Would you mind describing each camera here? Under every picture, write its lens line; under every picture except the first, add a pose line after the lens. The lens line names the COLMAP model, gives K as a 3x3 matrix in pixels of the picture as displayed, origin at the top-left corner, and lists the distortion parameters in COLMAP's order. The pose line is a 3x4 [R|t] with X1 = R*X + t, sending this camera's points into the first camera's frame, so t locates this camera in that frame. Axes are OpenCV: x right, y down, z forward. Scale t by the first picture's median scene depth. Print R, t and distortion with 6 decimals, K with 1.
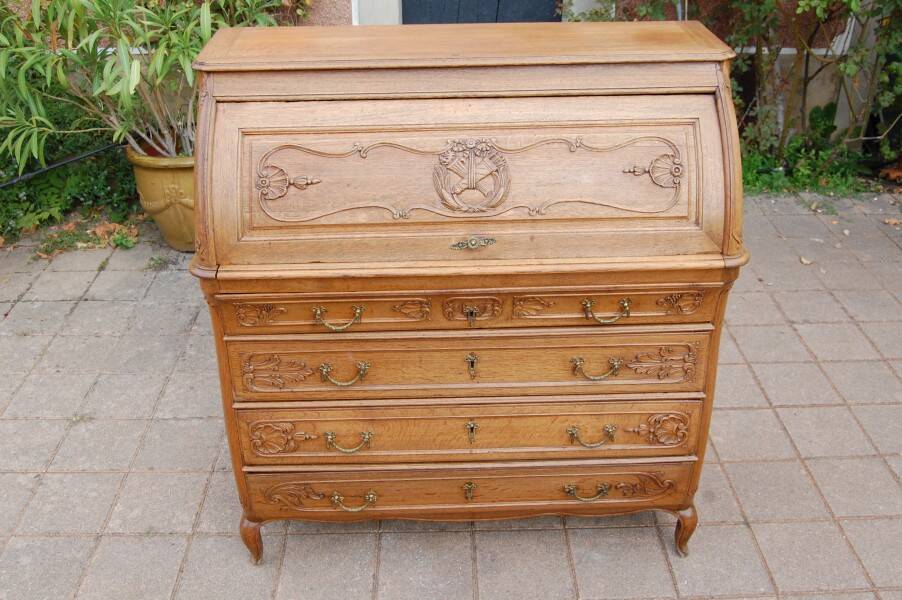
lens RADIAL K [[850.5, 0, 448.8], [0, 850.5, 293.1], [0, 0, 1]] dist [-0.064447, 0.000000]
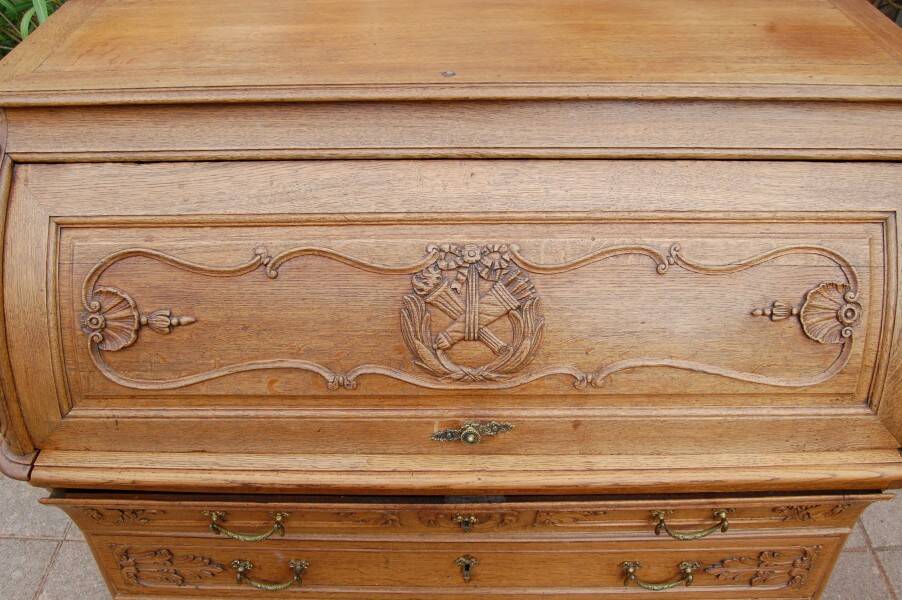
lens RADIAL K [[700.0, 0, 449.7], [0, 700.0, 298.1], [0, 0, 1]] dist [-0.091088, 0.031871]
pose [[0.999327, 0.026678, -0.025161, 0.020705], [-0.021481, 0.981941, 0.187963, -0.199999], [0.029721, -0.187297, 0.981854, 0.486849]]
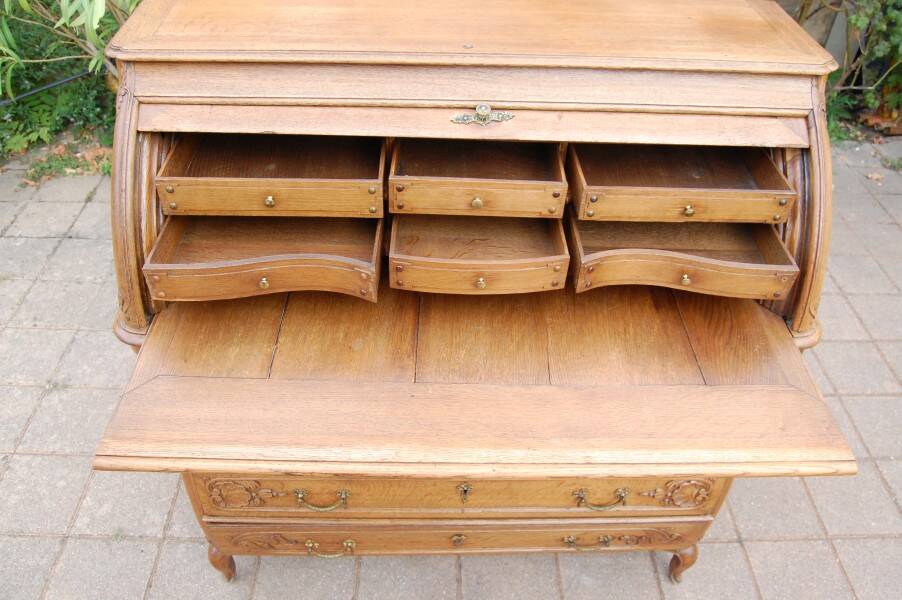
lens RADIAL K [[700.0, 0, 450.5], [0, 700.0, 296.5], [0, 0, 1]] dist [-0.091088, 0.031871]
pose [[0.998955, 0.035789, 0.028418, -0.014201], [-0.040706, 0.979483, 0.197370, -0.166568], [-0.020771, -0.198321, 0.979917, 0.331076]]
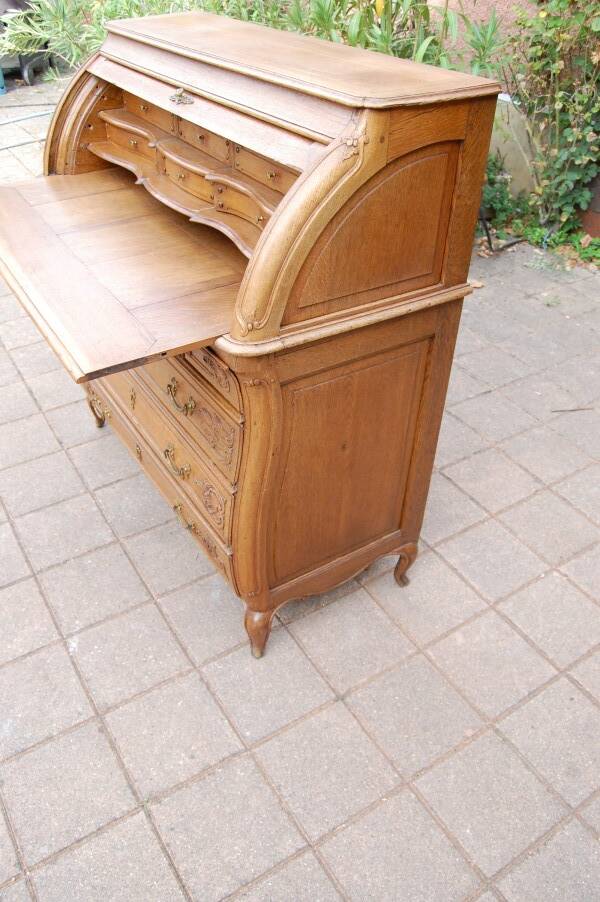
lens RADIAL K [[700.0, 0, 300.6], [0, 700.0, 452.4], [0, 0, 1]] dist [-0.091088, 0.031871]
pose [[0.525799, 0.547449, -0.651026, 0.755312], [-0.443499, 0.829540, 0.339370, -0.183914], [0.725840, 0.110289, 0.678965, 0.522025]]
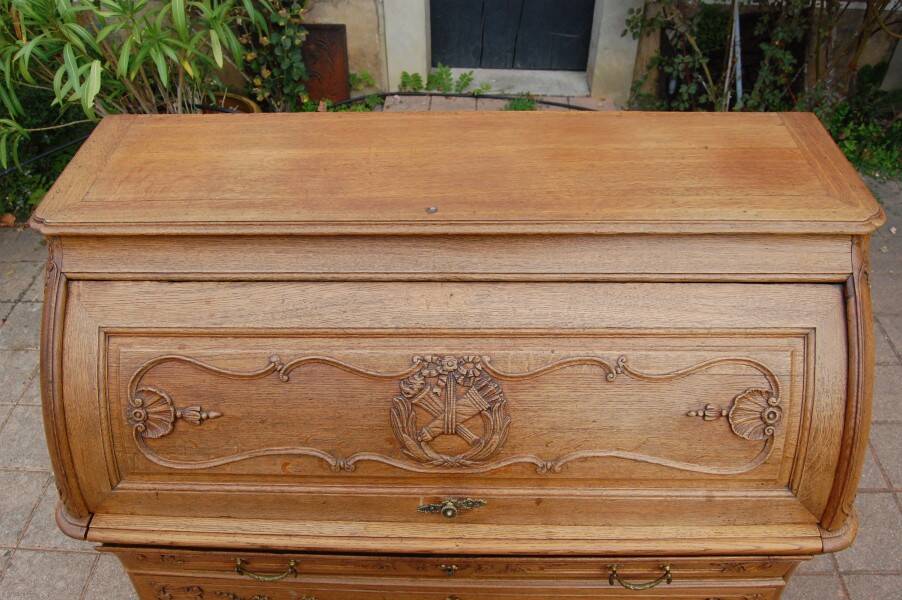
lens RADIAL K [[700.0, 0, 446.3], [0, 700.0, 300.9], [0, 0, 1]] dist [-0.091088, 0.031871]
pose [[0.998036, 0.032547, -0.053521, 0.042960], [-0.020090, 0.975597, 0.218646, -0.291268], [0.059331, -0.217142, 0.974335, 0.431472]]
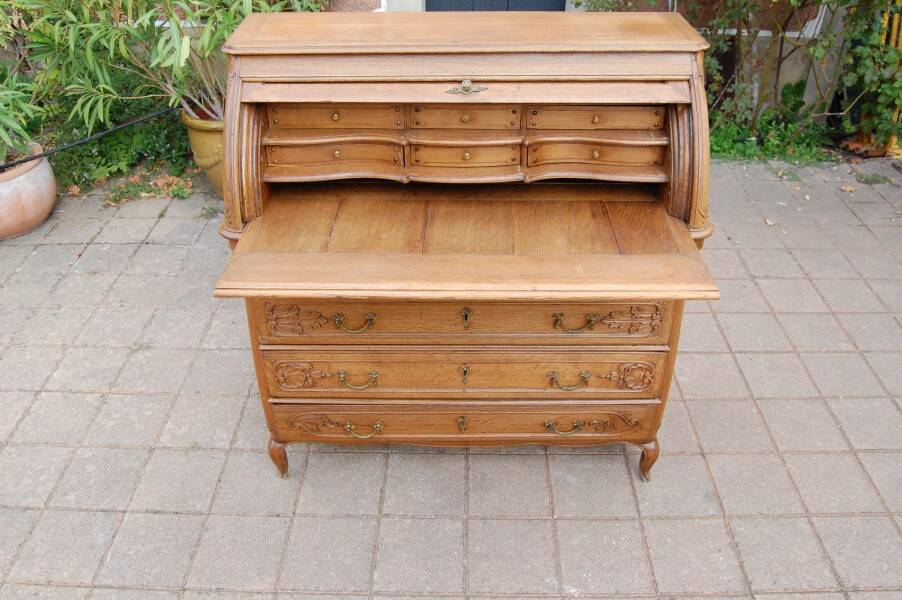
lens RADIAL K [[721.6, 0, 450.5], [0, 721.6, 294.3], [0, 0, 1]] dist [-0.087551, 0.022924]
pose [[0.999419, 0.023924, -0.024271, 0.027649], [-0.021690, 0.995840, 0.088500, -0.030095], [0.026287, -0.087922, 0.995780, 0.032314]]
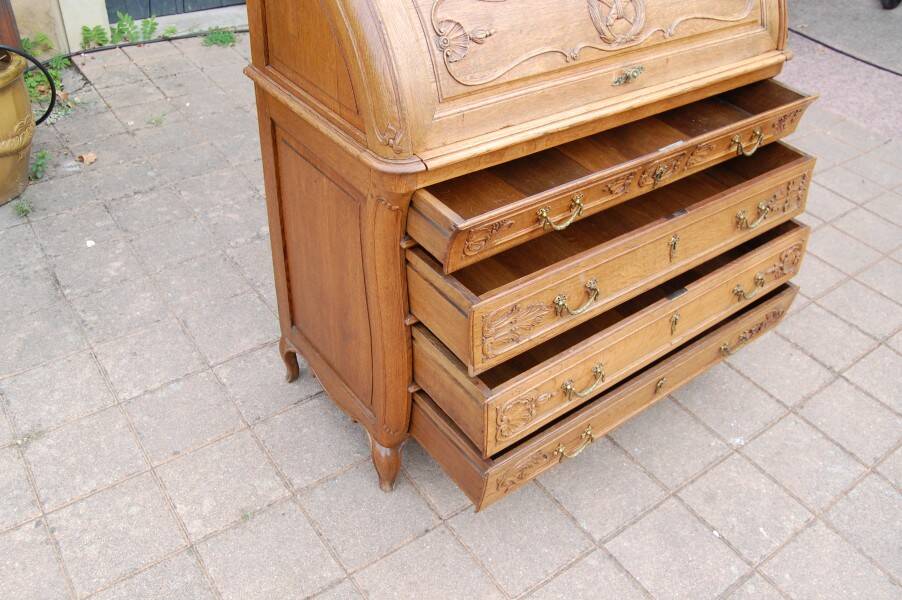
lens RADIAL K [[754.2, 0, 446.3], [0, 754.2, 297.3], [0, 0, 1]] dist [-0.085275, 0.028291]
pose [[0.821165, -0.314335, 0.476321, -0.542600], [0.229438, 0.946054, 0.228779, -0.052858], [-0.522539, -0.078579, 0.848987, 0.316315]]
